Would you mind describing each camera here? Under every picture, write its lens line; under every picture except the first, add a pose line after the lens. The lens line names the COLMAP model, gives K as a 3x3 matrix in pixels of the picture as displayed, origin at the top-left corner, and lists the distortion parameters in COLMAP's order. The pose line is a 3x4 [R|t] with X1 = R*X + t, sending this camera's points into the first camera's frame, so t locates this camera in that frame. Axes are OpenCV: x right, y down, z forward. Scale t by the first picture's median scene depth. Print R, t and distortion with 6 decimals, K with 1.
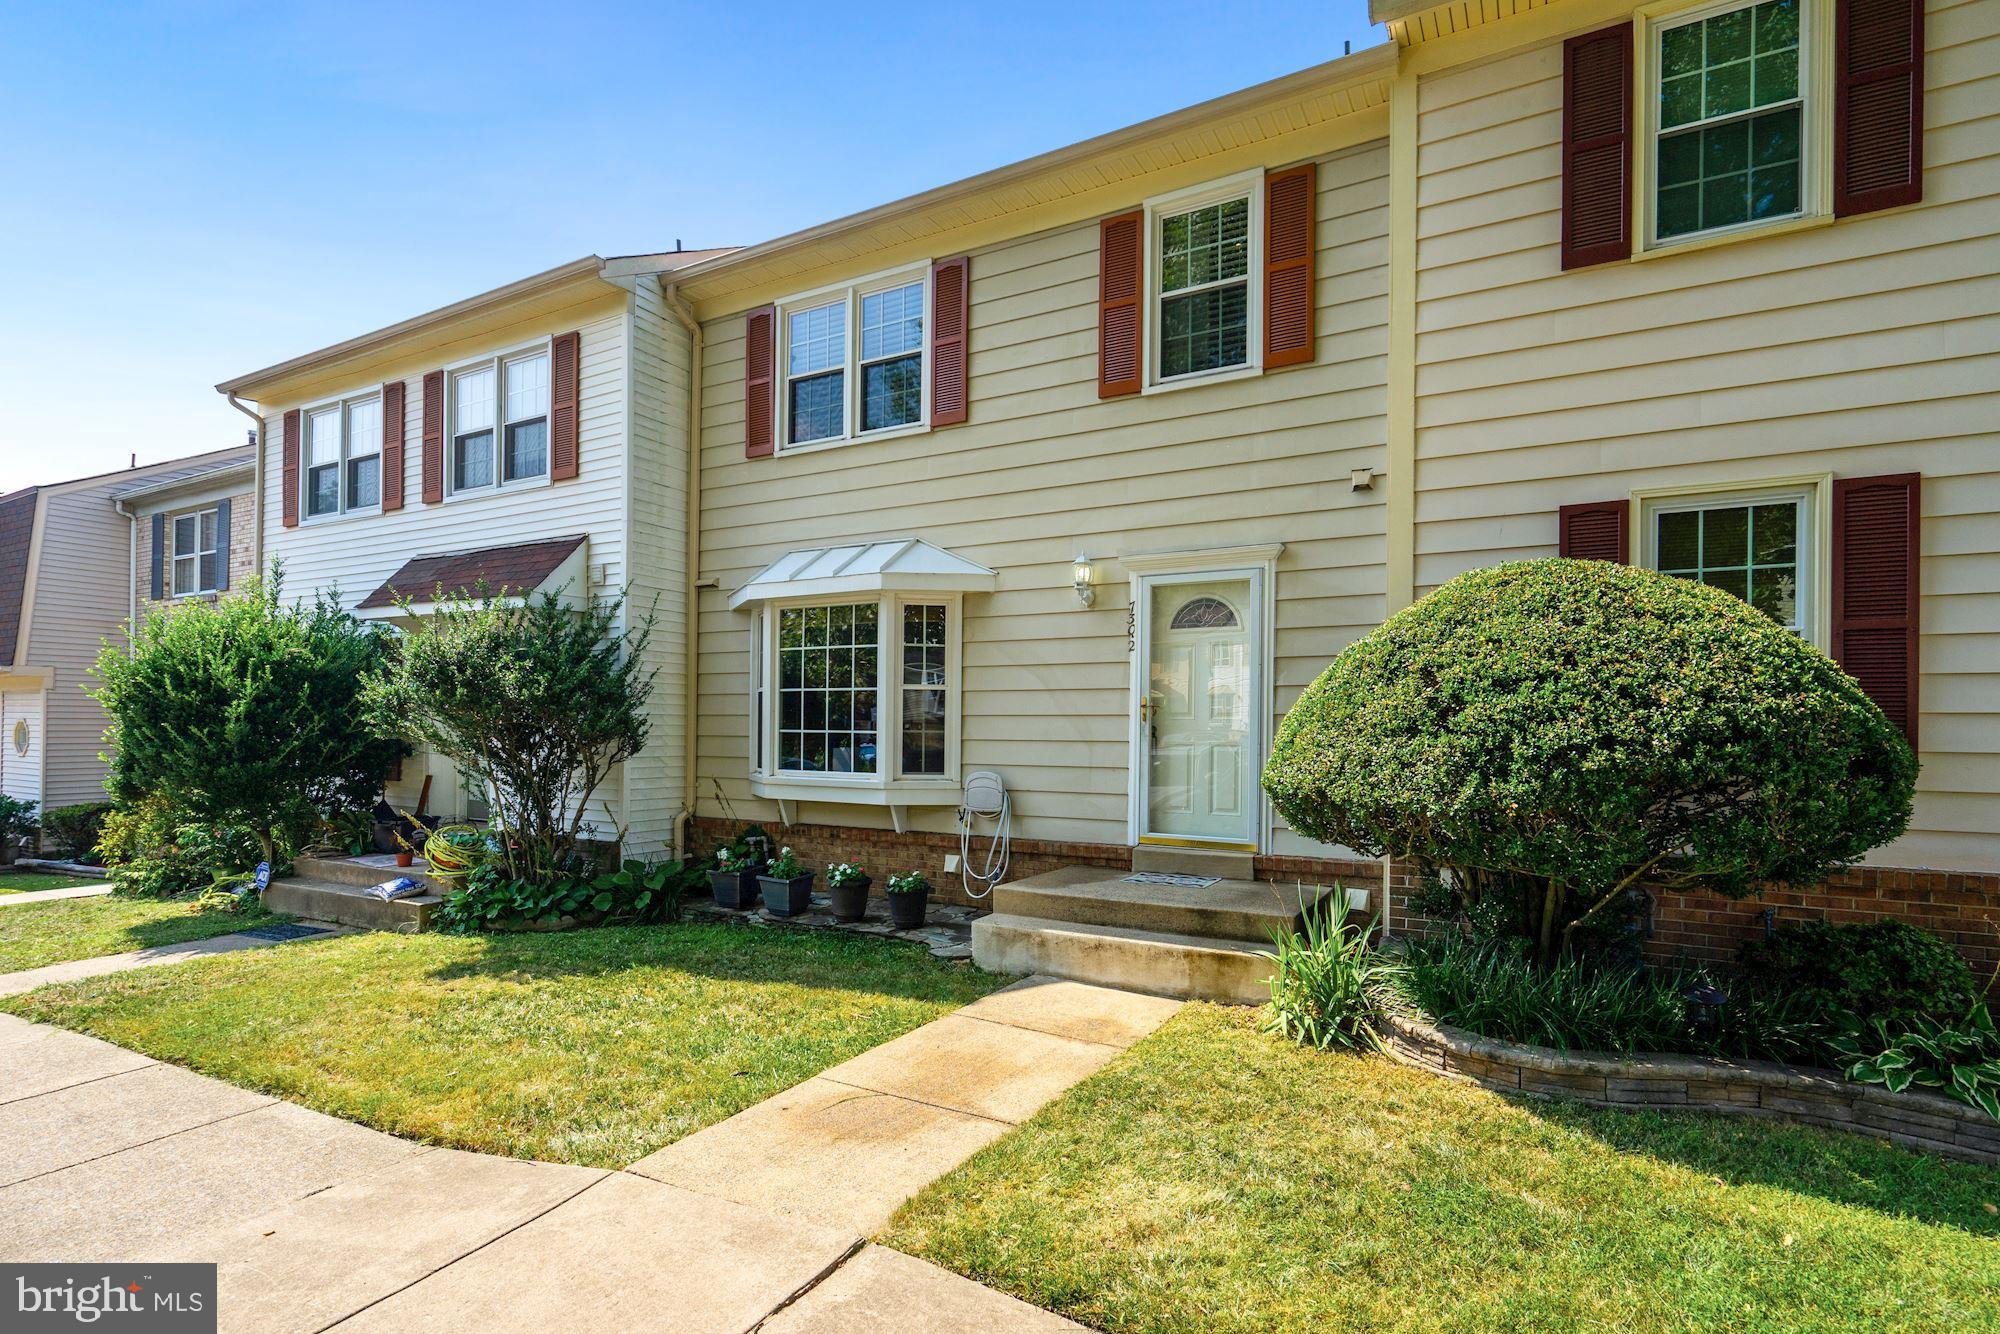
lens RADIAL K [[965.4, 0, 1014.5], [0, 965.4, 719.3], [0, 0, 1]] dist [-0.000709, -0.000138]
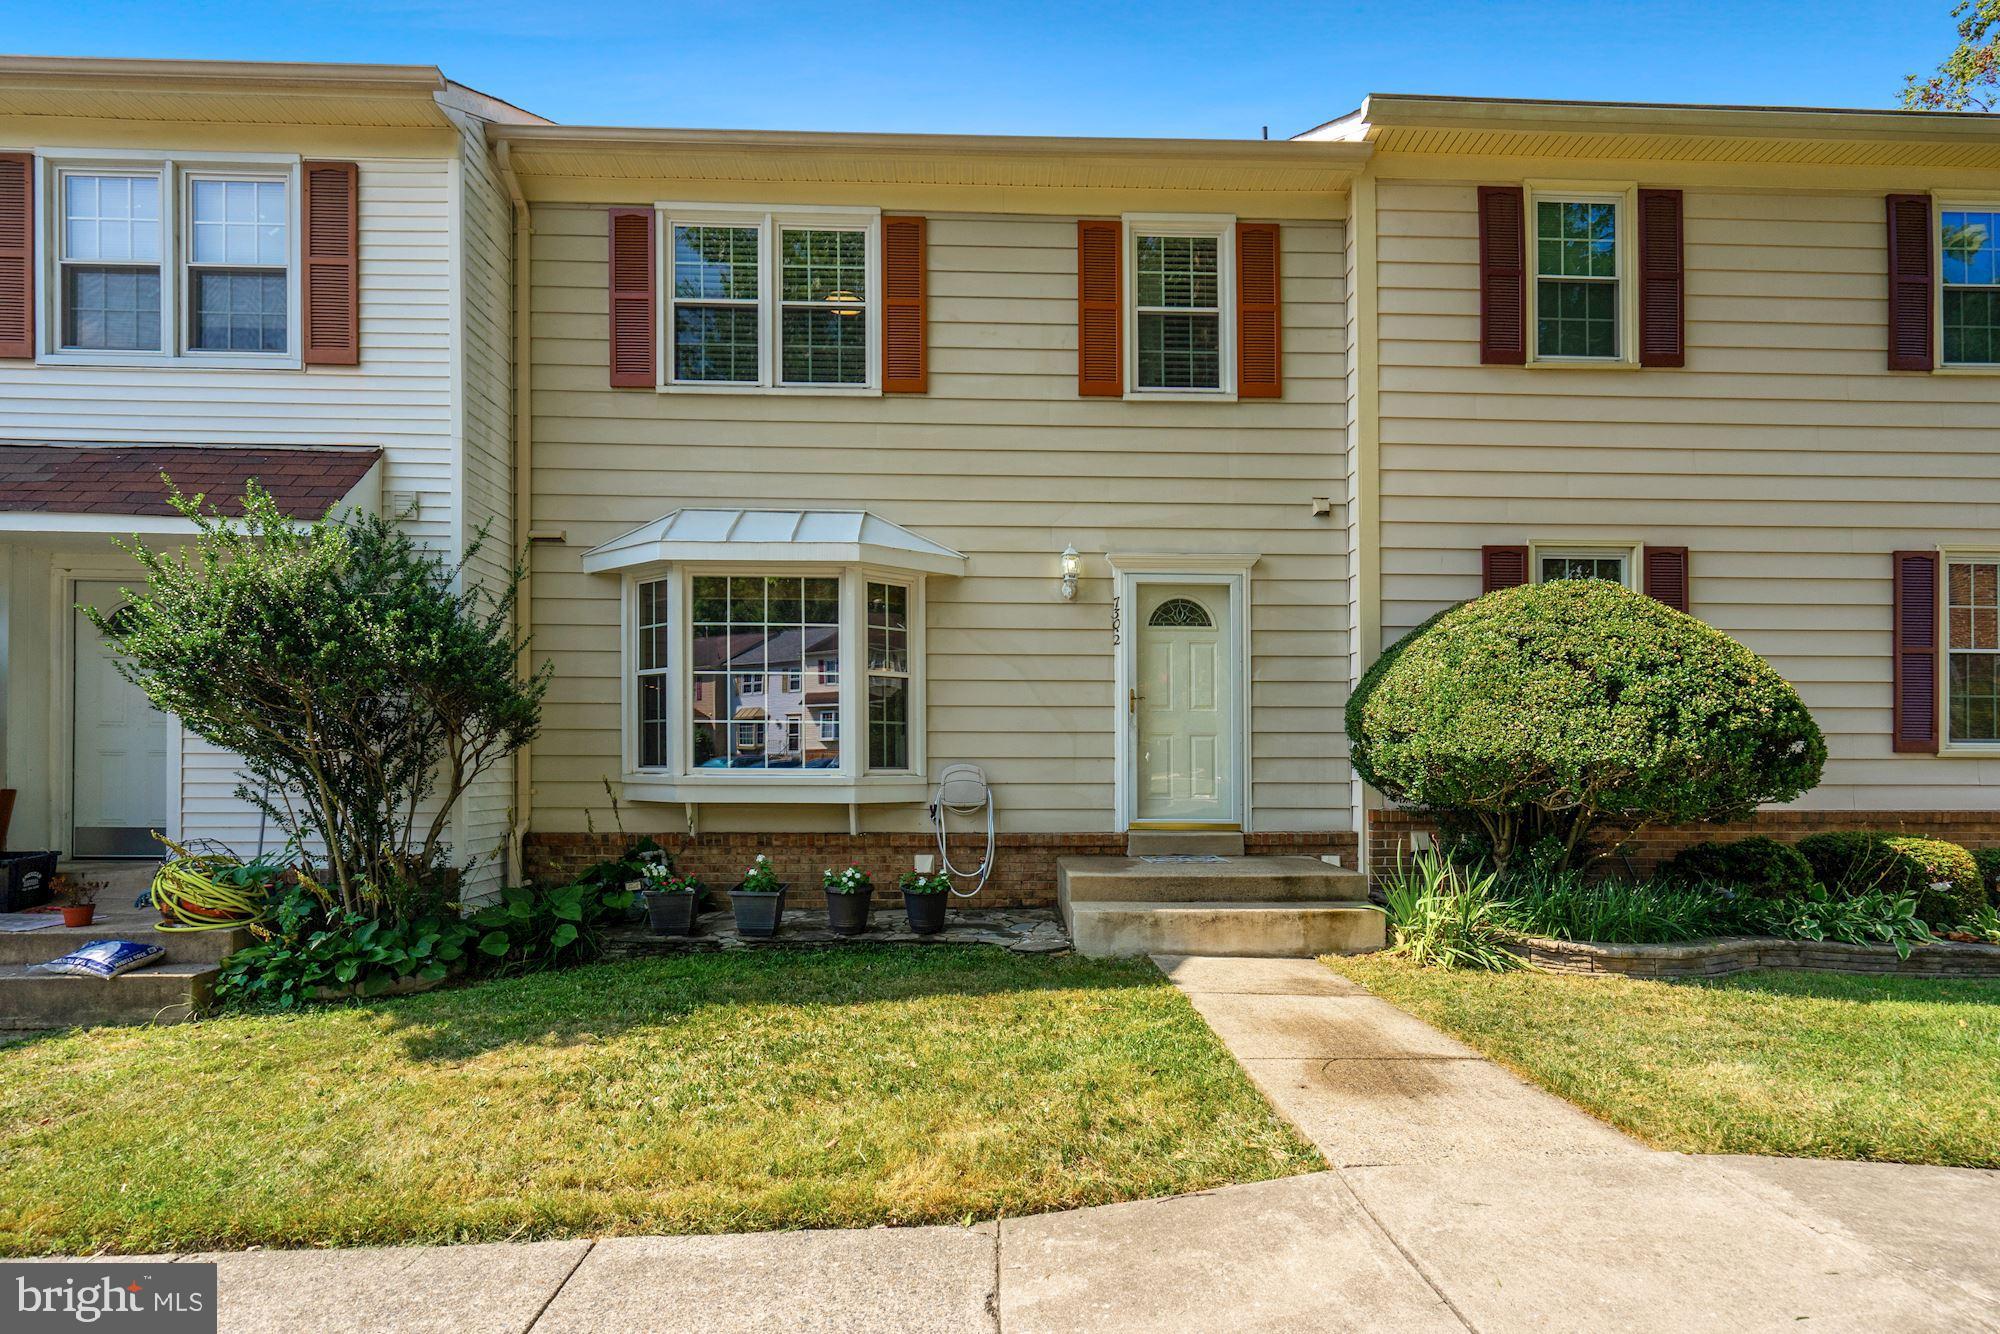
lens RADIAL K [[934.4, 0, 1036.6], [0, 934.4, 749.0], [0, 0, 1]] dist [-0.003952, 0.002008]
pose [[0.859973, 0.000289, 0.510339, -0.465146], [-0.001365, 0.999998, 0.001734, 0.039512], [-0.510338, -0.002188, 0.859971, 0.182267]]
